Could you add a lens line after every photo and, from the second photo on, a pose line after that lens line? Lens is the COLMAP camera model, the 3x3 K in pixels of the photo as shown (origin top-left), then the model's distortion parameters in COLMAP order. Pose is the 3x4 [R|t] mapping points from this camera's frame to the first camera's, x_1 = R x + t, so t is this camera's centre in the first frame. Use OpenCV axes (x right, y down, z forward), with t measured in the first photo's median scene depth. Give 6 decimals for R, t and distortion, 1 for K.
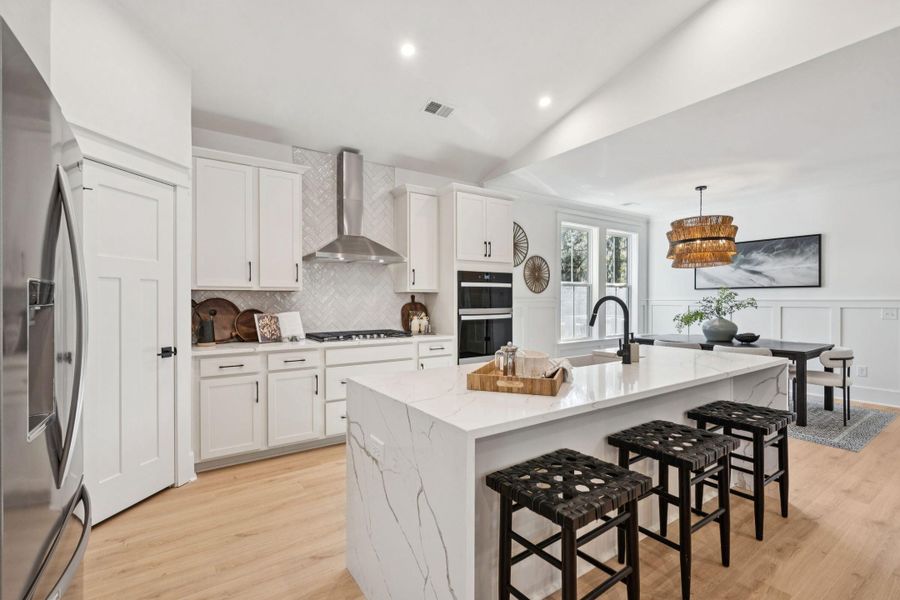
lens RADIAL K [[408.3, 0, 450.9], [0, 408.3, 301.4], [0, 0, 1]] dist [-0.002980, 0.002586]
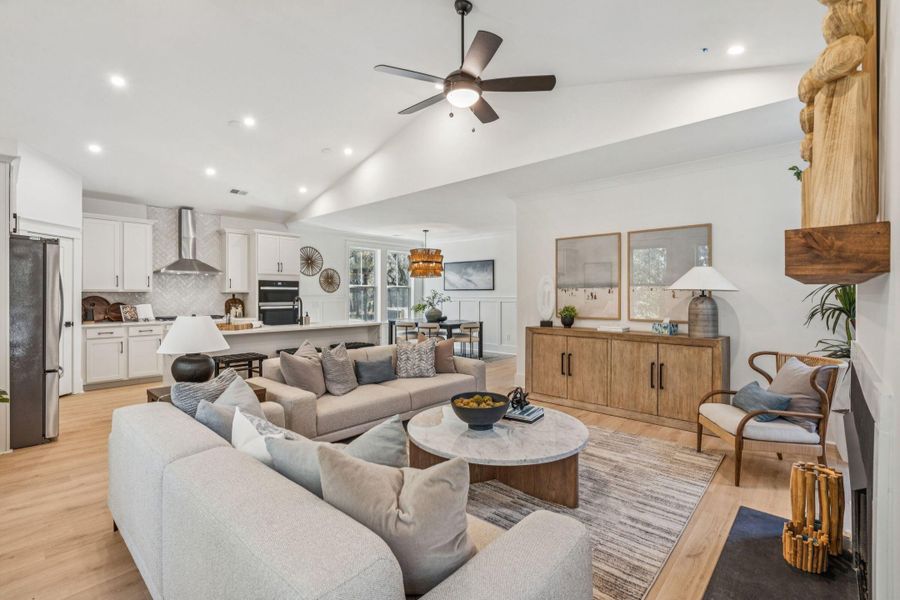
lens RADIAL K [[408.3, 0, 448.2], [0, 408.3, 295.5], [0, 0, 1]] dist [-0.002980, 0.002586]
pose [[0.973206, 0.001975, 0.229928, 0.380293], [-0.000875, 0.999988, -0.004885, -0.002993], [-0.229934, 0.004552, 0.973195, -0.804065]]
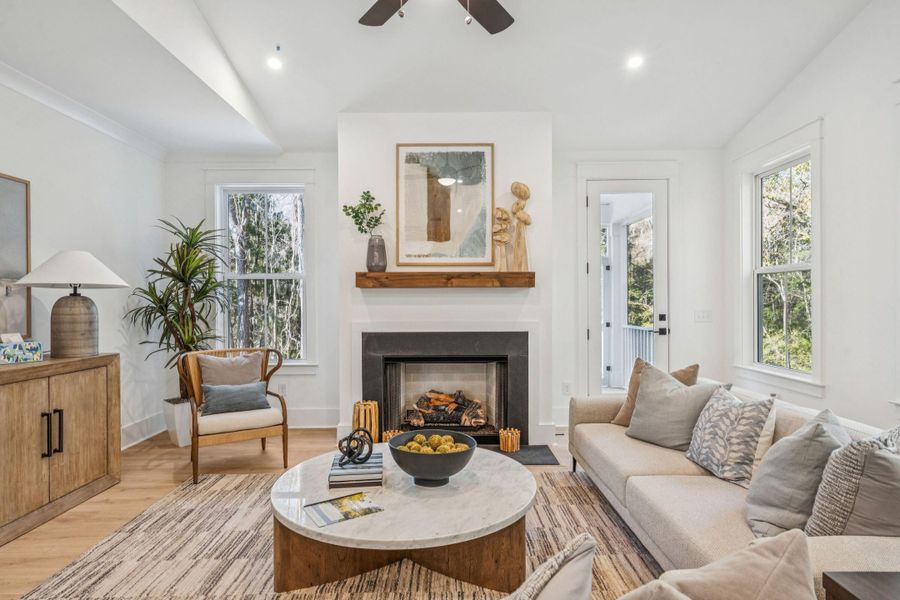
lens RADIAL K [[491.1, 0, 445.8], [0, 491.1, 302.3], [0, 0, 1]] dist [0.006348, 0.000014]
pose [[-0.824340, 0.001315, 0.566094, 0.263013], [0.007670, 0.999931, 0.008845, 0.001698], [-0.566043, 0.011633, -0.824294, 0.245451]]
